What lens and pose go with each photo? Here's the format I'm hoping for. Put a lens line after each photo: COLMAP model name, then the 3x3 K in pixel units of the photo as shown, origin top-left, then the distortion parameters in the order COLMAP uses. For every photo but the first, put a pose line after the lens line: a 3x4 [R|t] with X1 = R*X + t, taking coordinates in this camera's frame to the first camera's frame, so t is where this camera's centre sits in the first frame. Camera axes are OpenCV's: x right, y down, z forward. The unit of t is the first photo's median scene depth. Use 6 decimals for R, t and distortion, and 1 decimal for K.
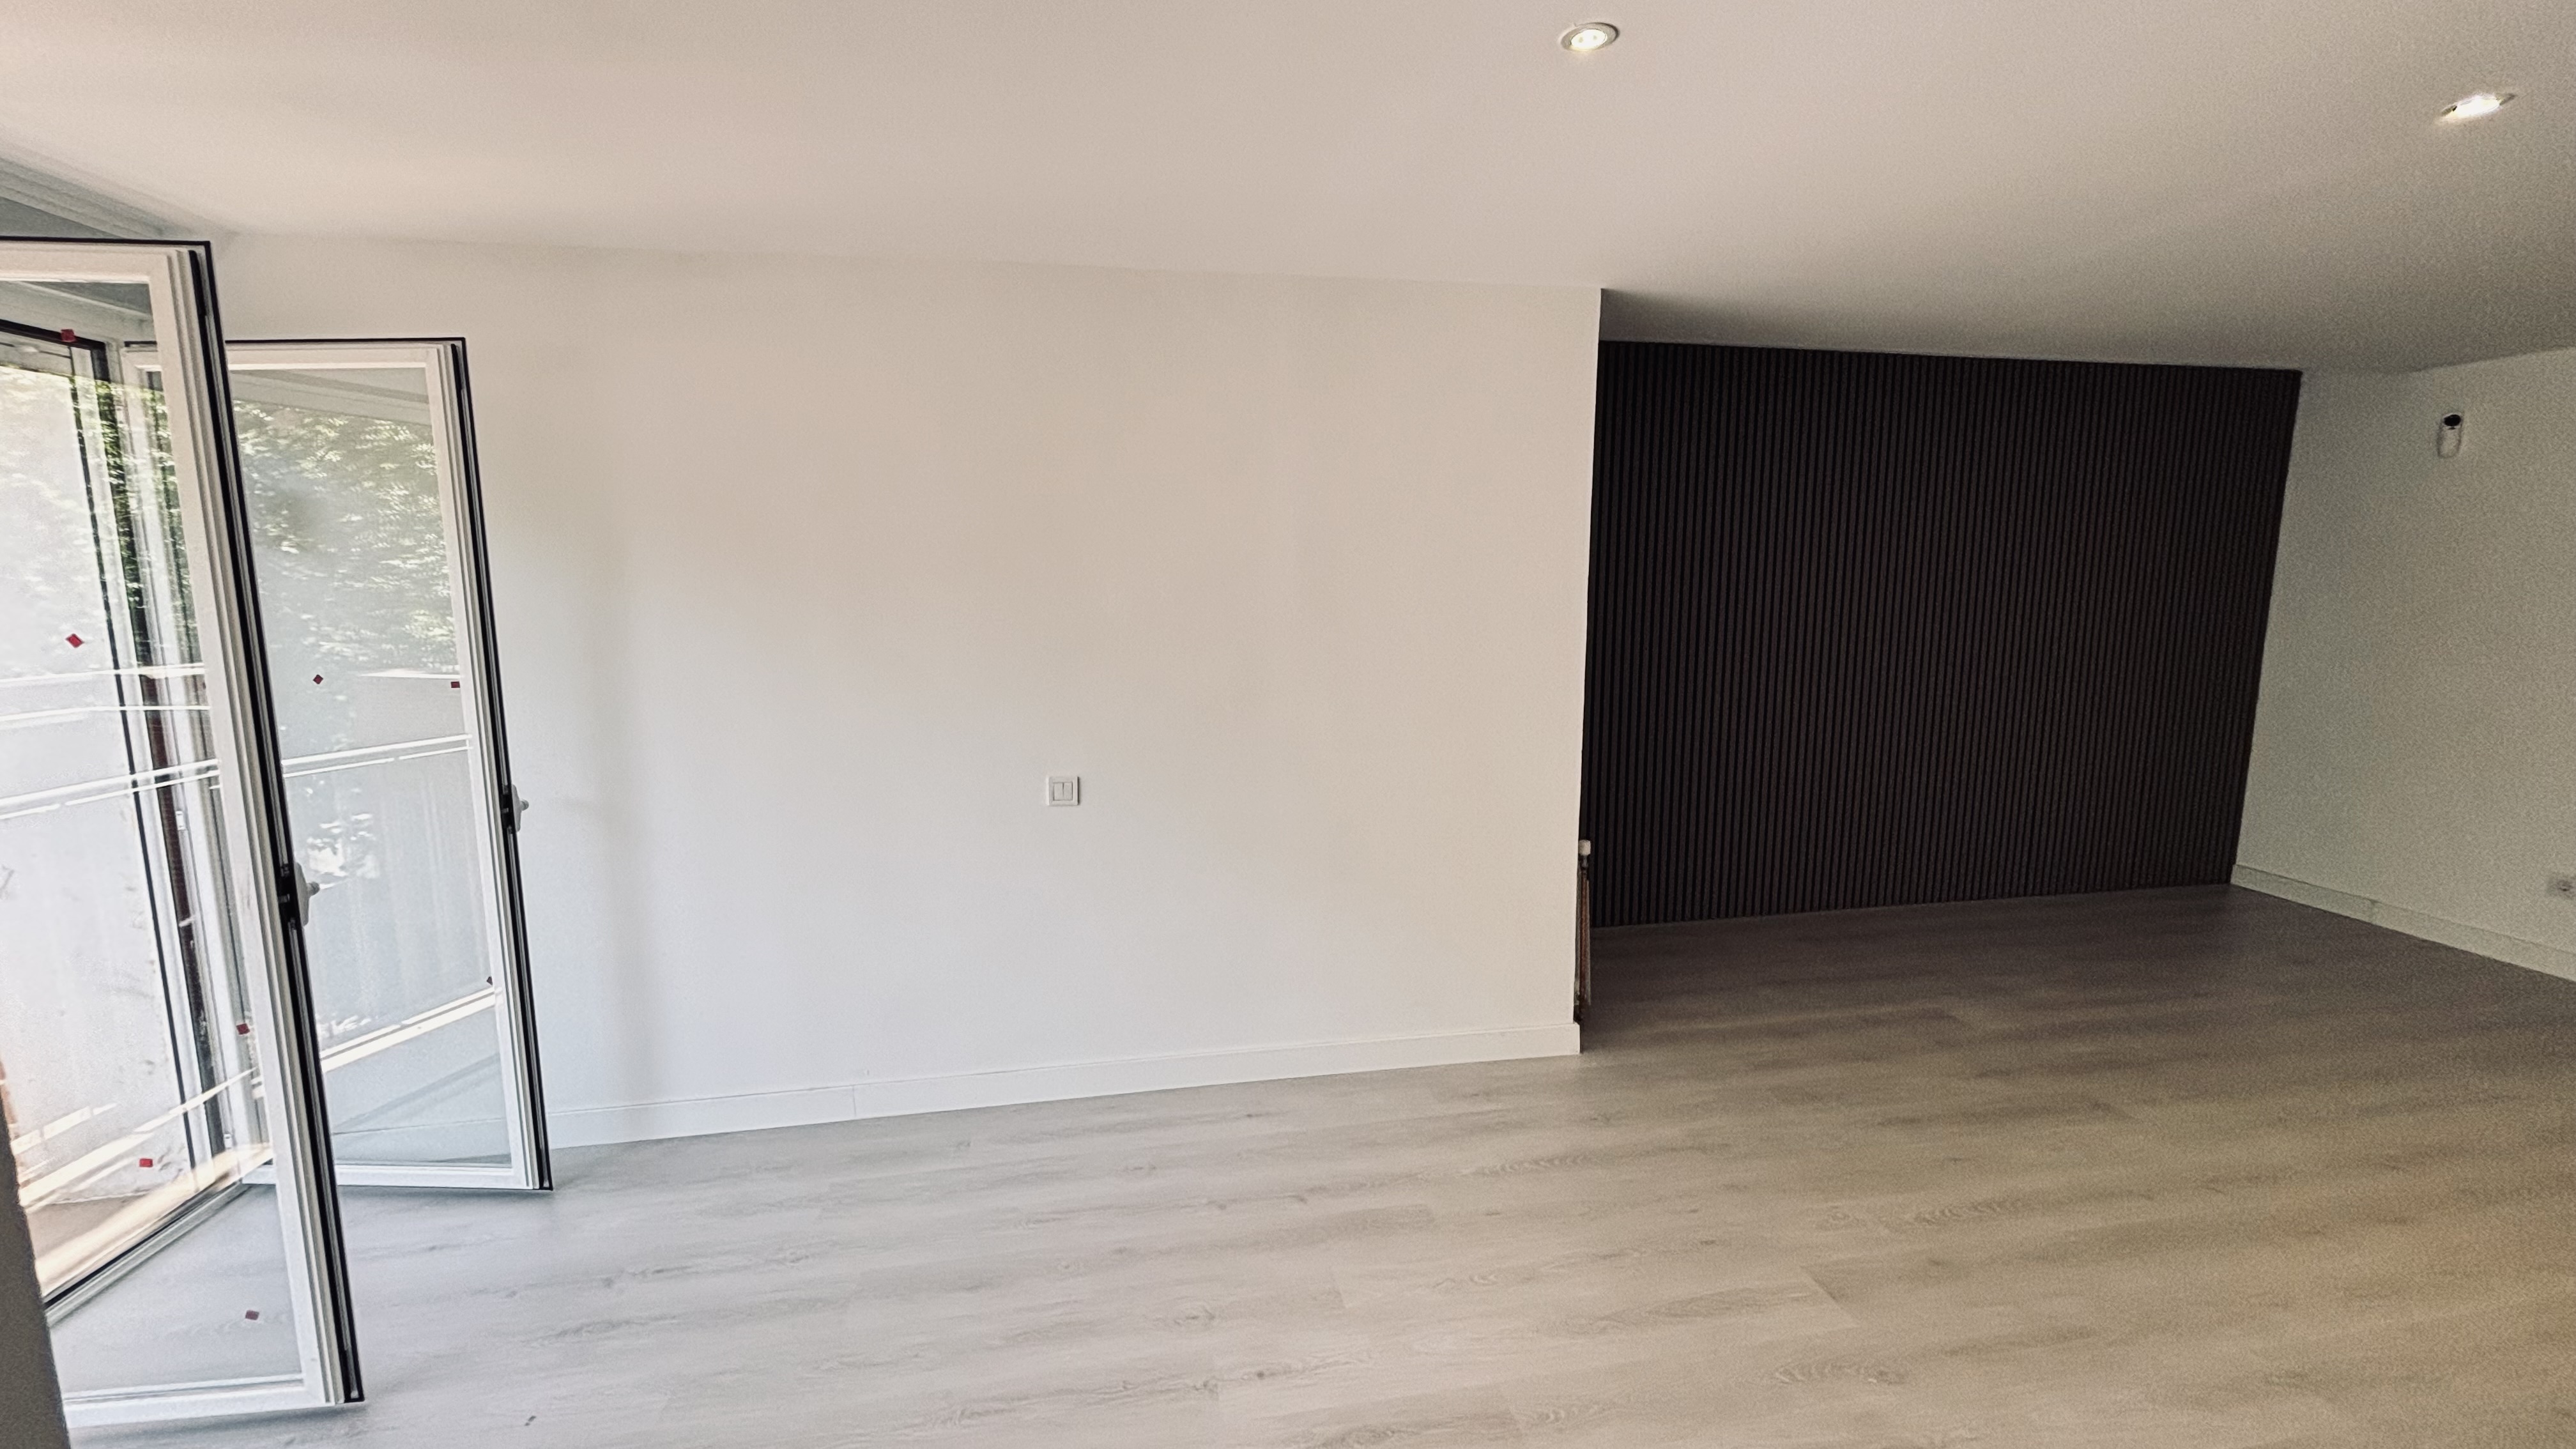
lens RADIAL K [[1037.8, 0, 1281.6], [0, 1037.8, 723.1], [0, 0, 1]] dist [-0.002979, 0.001096]
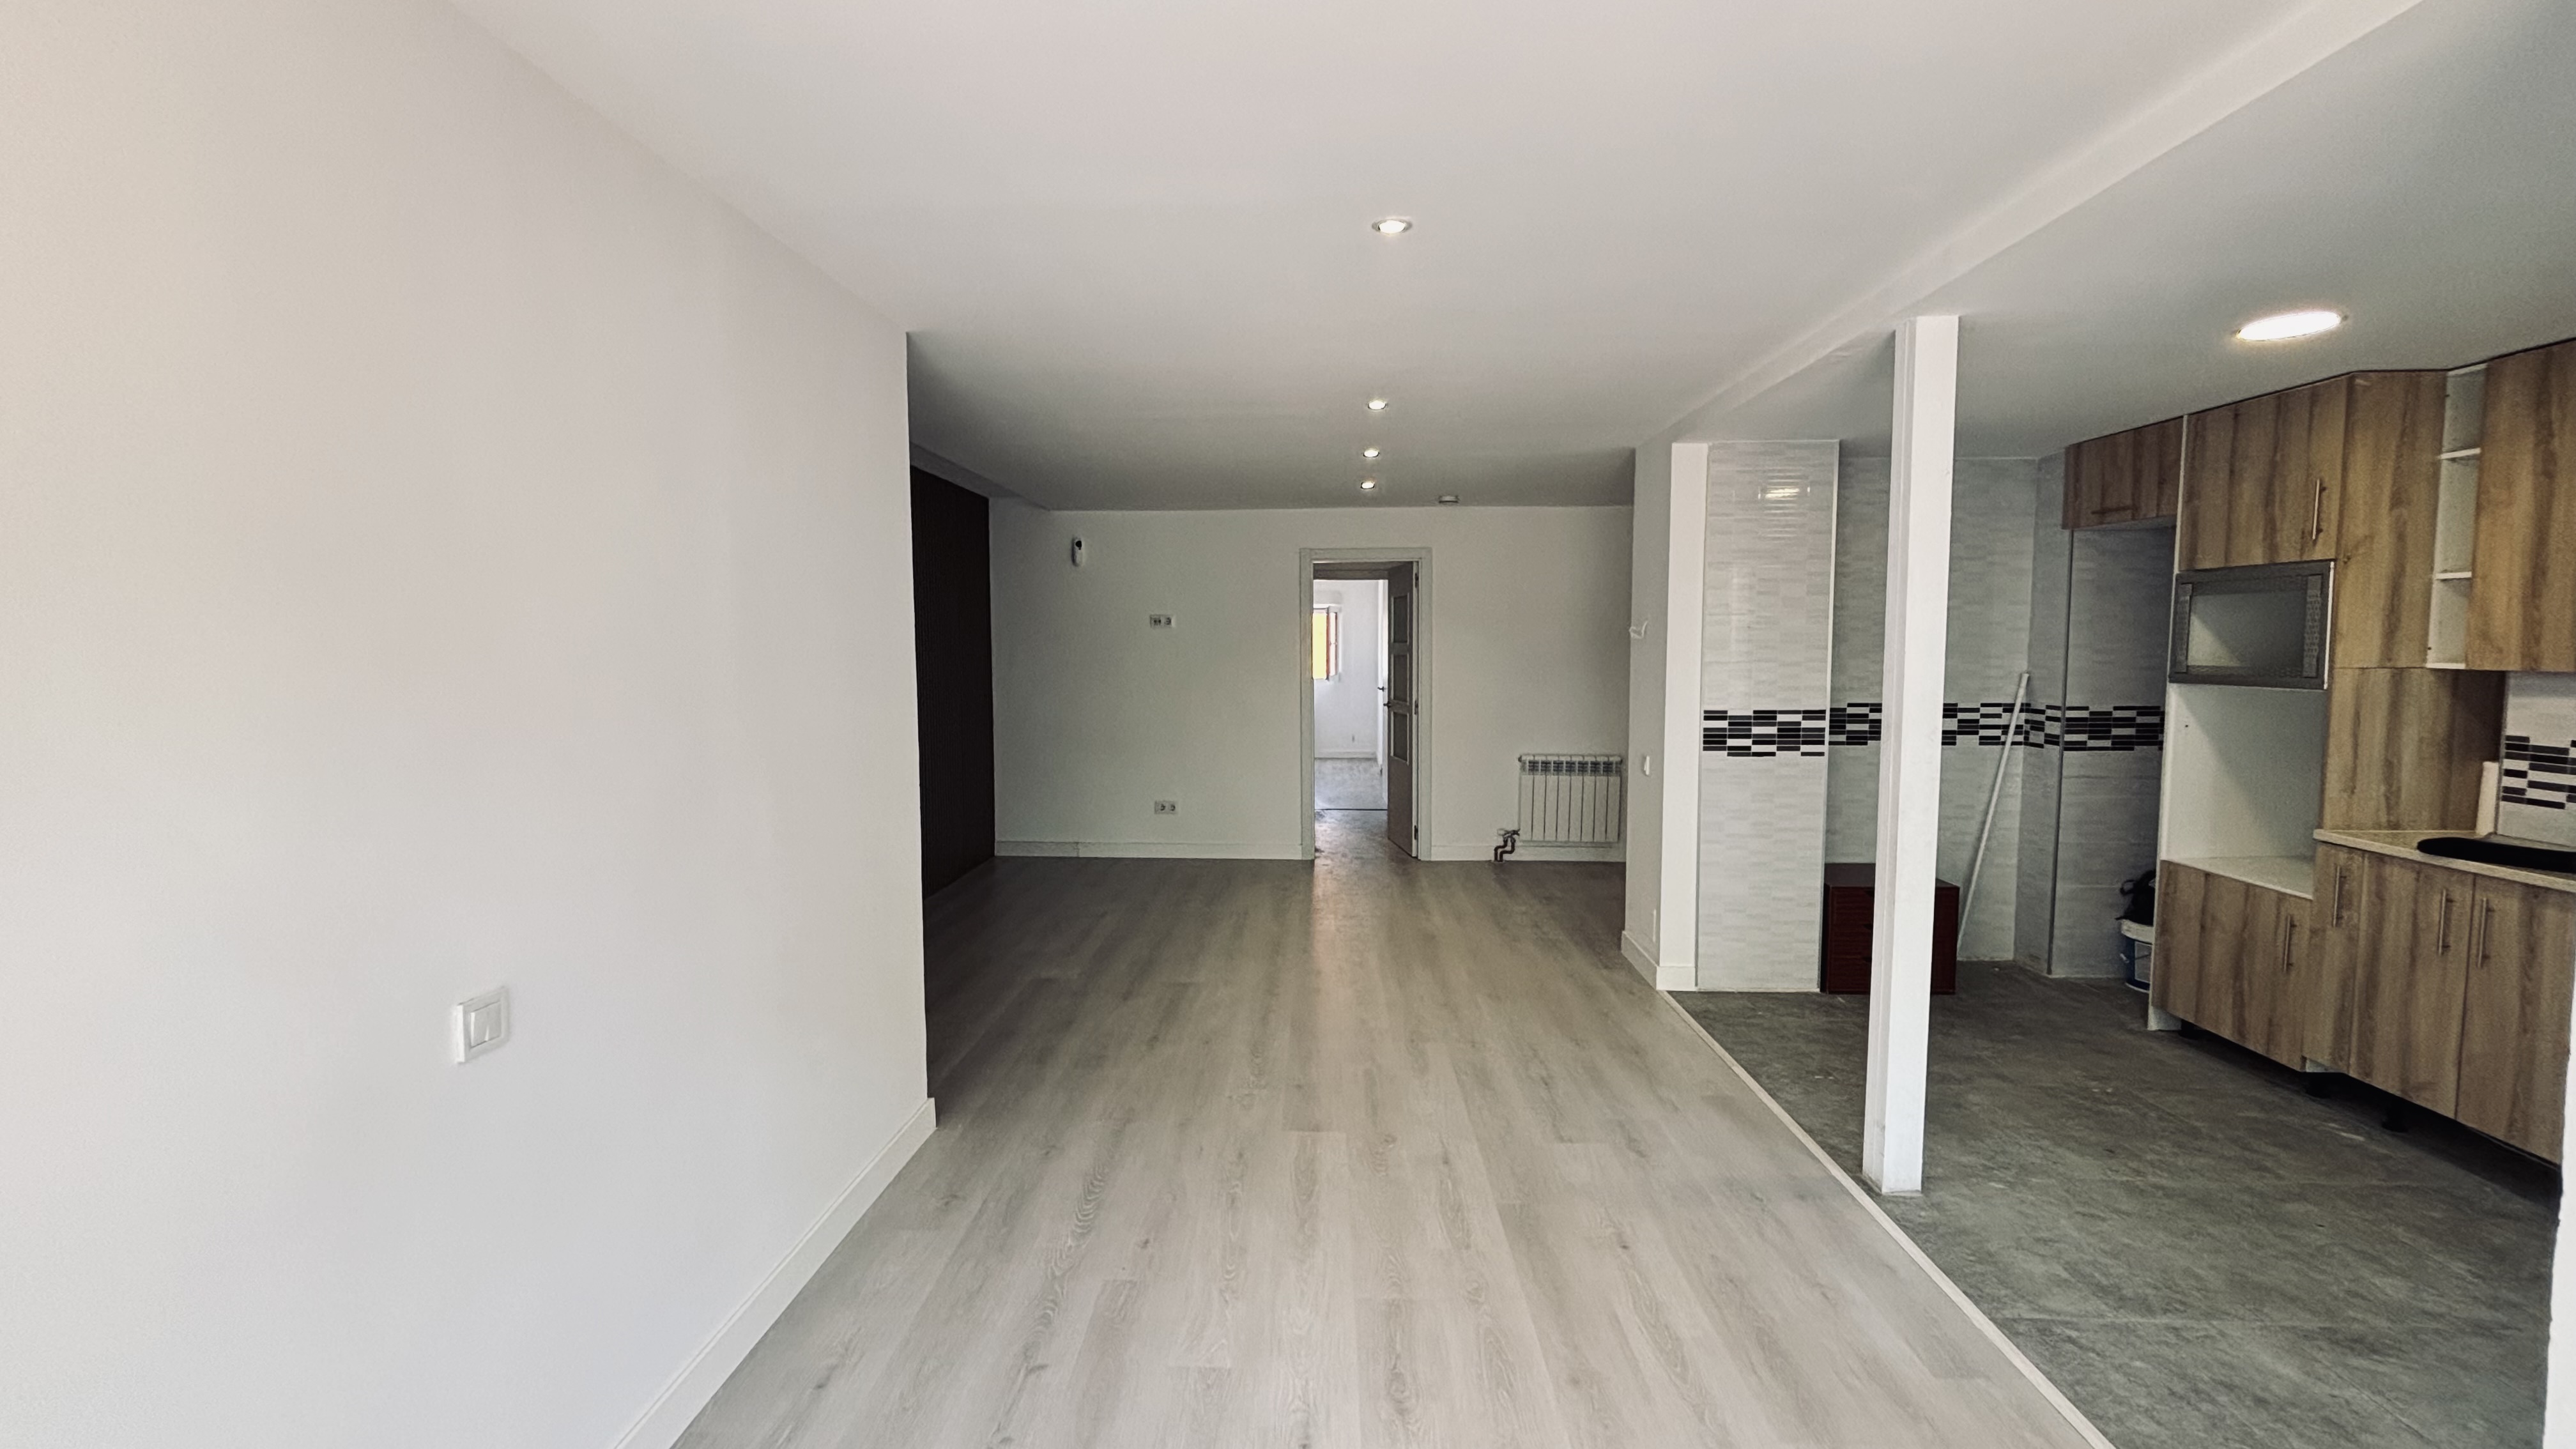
lens RADIAL K [[1037.8, 0, 1287.7], [0, 1037.8, 717.5], [0, 0, 1]] dist [-0.002979, 0.001096]
pose [[0.214537, -0.068214, 0.974331, -0.618928], [0.144118, 0.988850, 0.037497, -0.045139], [-0.966025, 0.132374, 0.221975, 0.495408]]
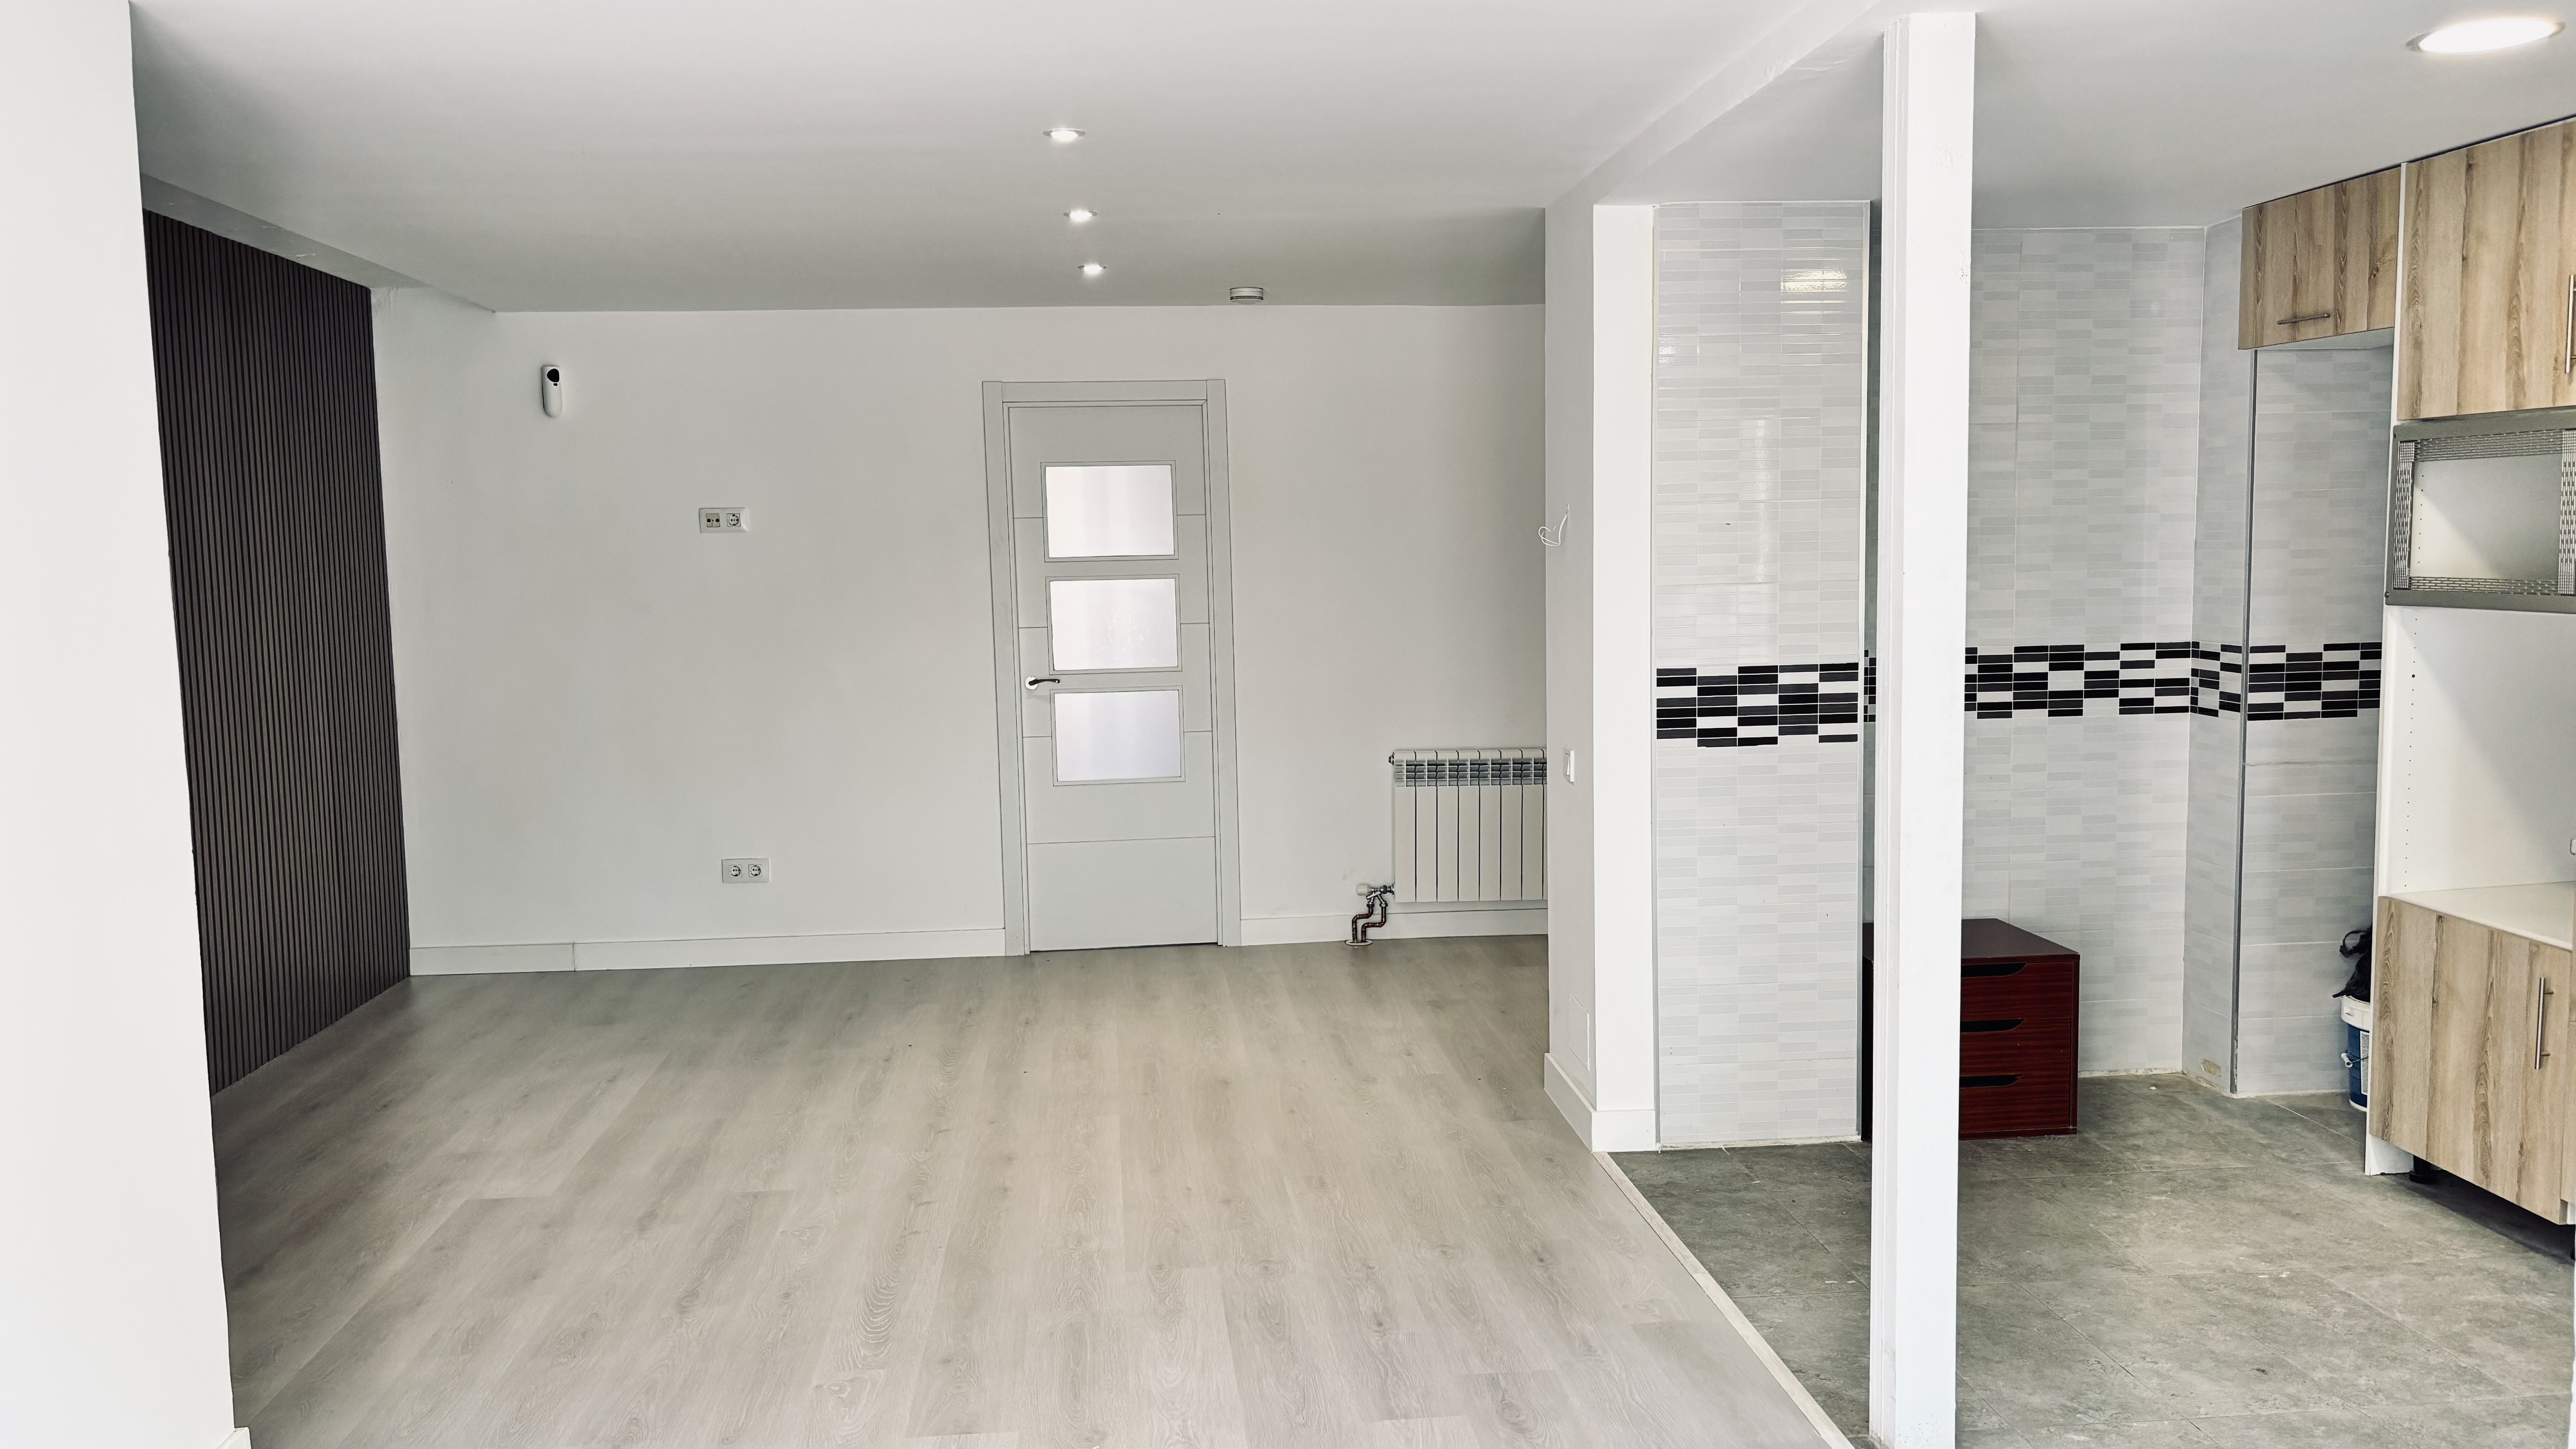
lens RADIAL K [[1939.8, 0, 1293.7], [0, 1939.8, 734.8], [0, 0, 1]] dist [0.057276, -0.061546]
pose [[0.082503, -0.098735, 0.991688, -0.677002], [0.163900, 0.982875, 0.084222, -0.045758], [-0.983021, 0.155589, 0.097273, 0.397963]]
